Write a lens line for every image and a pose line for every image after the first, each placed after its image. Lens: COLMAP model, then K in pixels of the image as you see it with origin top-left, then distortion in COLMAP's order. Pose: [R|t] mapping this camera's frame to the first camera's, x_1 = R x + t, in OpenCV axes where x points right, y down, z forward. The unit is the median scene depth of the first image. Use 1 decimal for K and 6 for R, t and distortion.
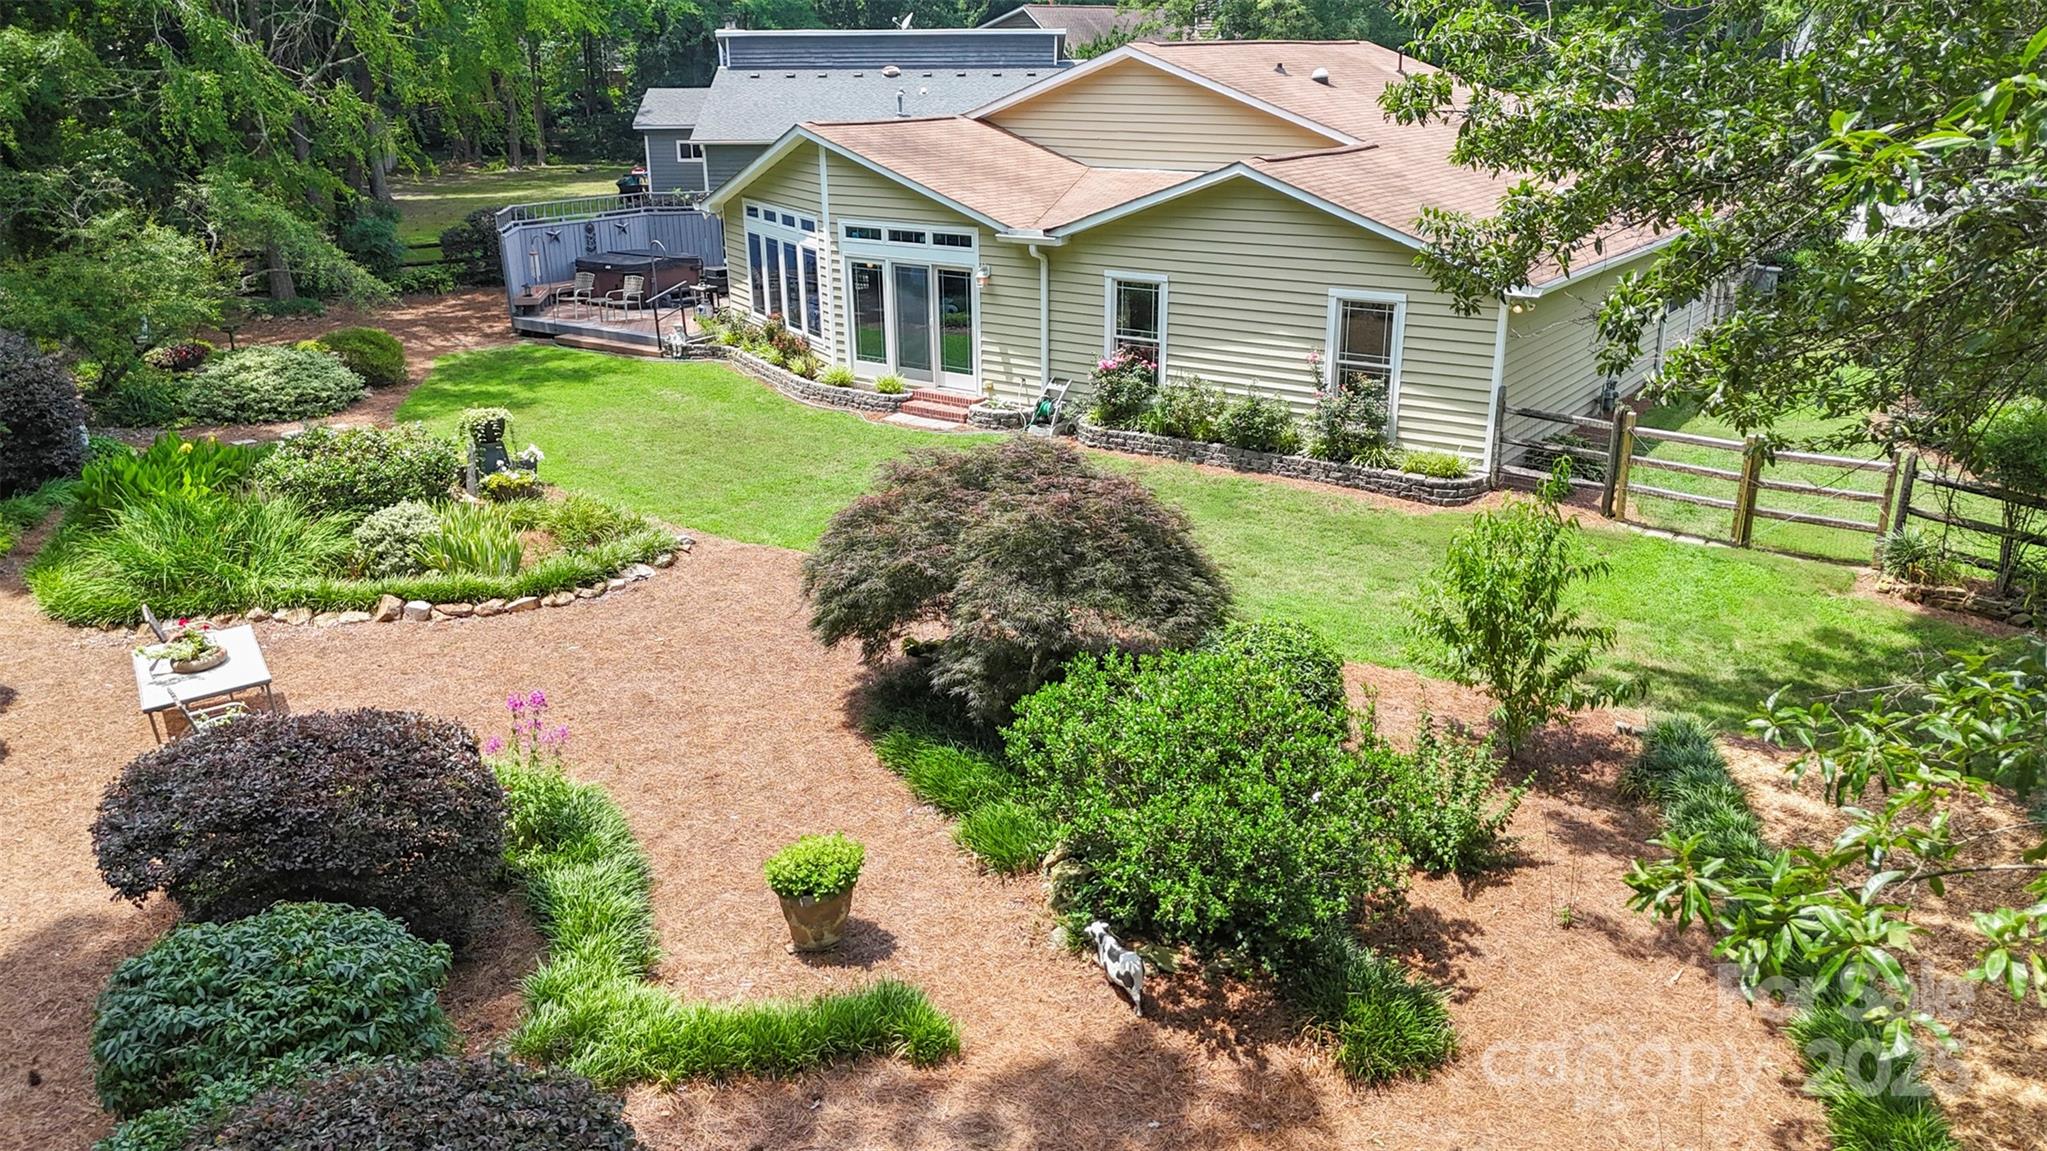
lens RADIAL K [[1529.8, 0, 1021.4], [0, 1529.8, 567.1], [0, 0, 1]] dist [0.102358, -0.130487]
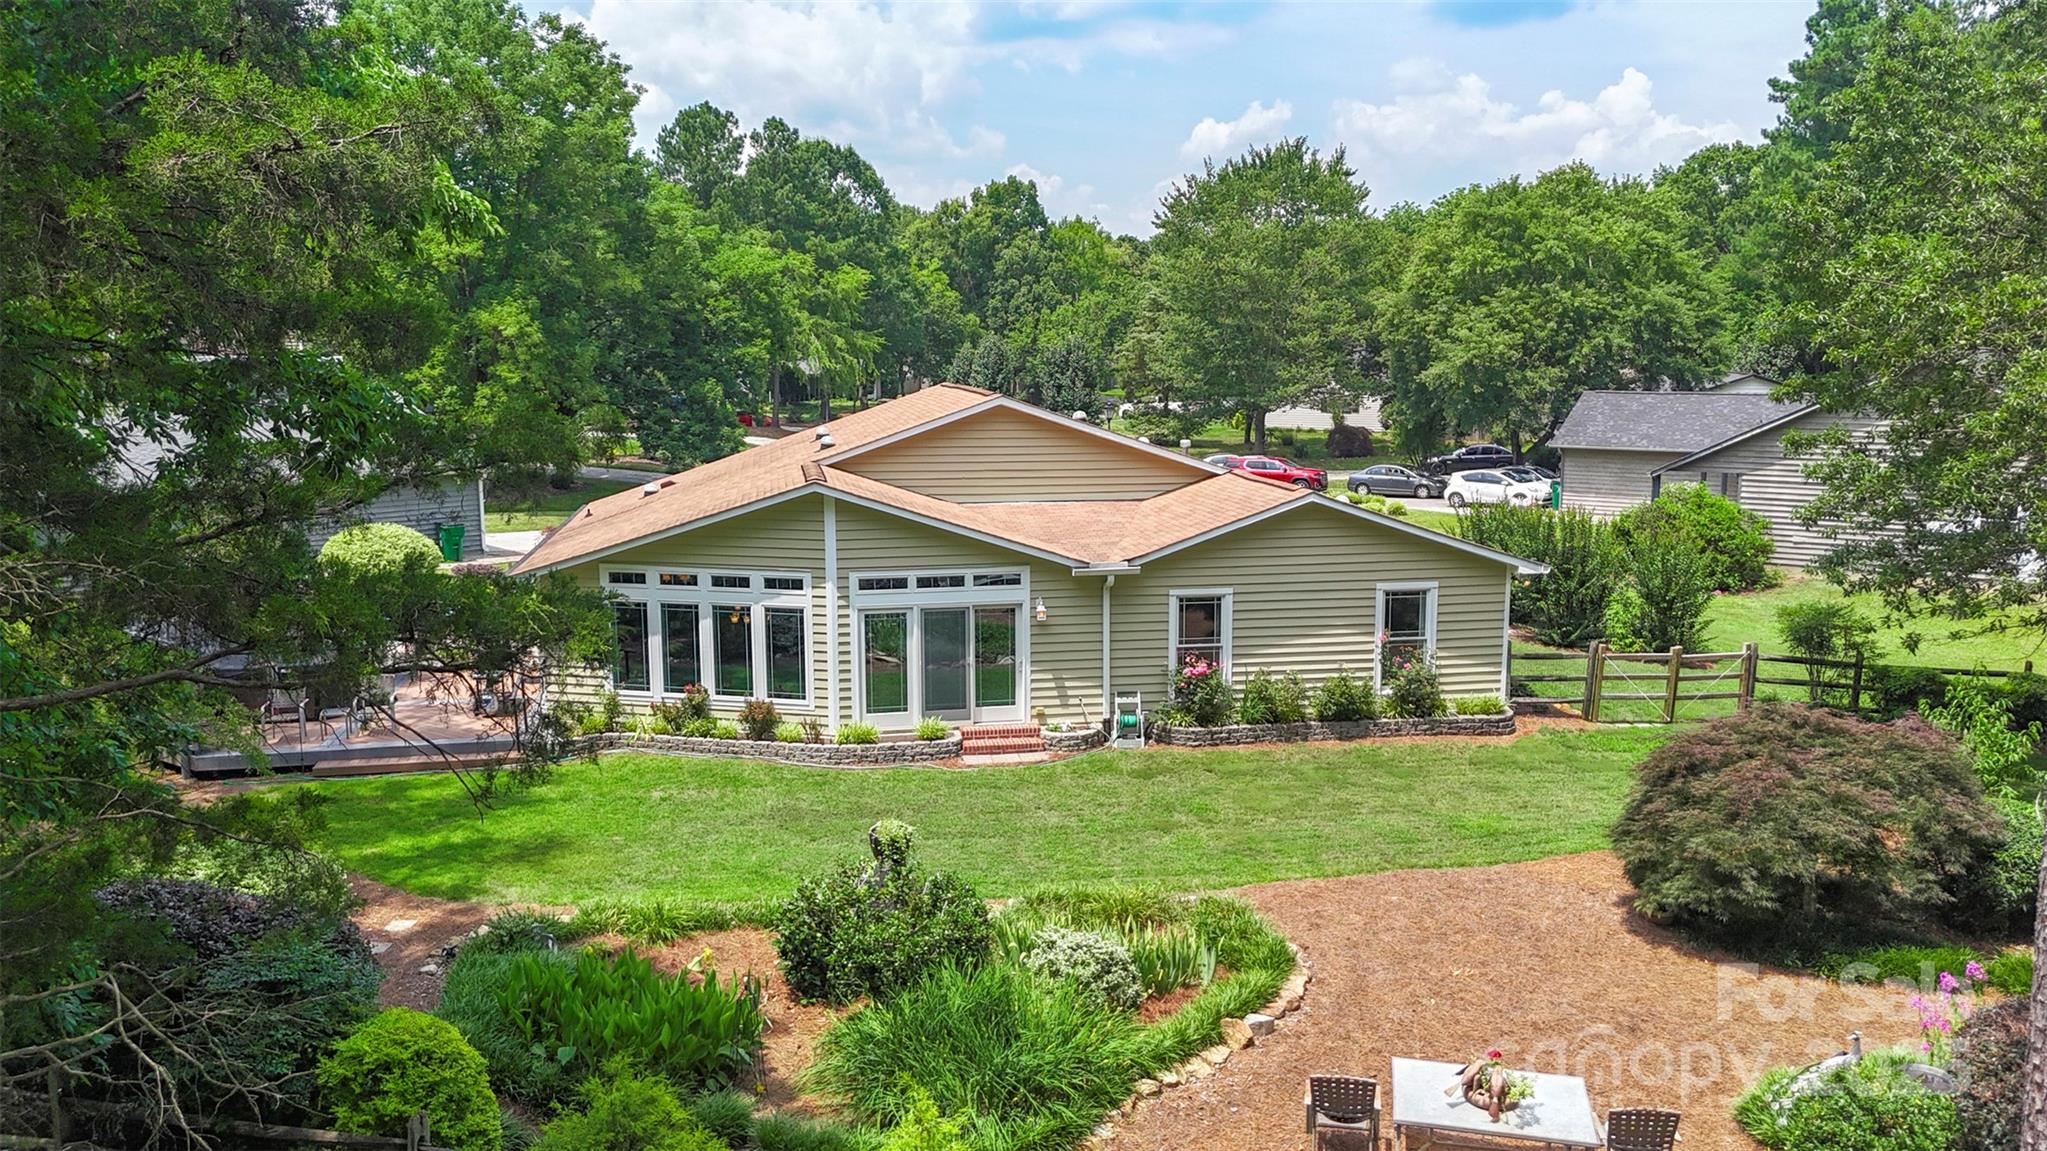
lens RADIAL K [[1529.8, 0, 1021.4], [0, 1529.8, 567.1], [0, 0, 1]] dist [0.102358, -0.130487]
pose [[0.695266, -0.094092, 0.712567, -0.762641], [0.228034, 0.969053, -0.094538, -0.118849], [-0.681620, 0.228218, 0.695205, 0.266122]]
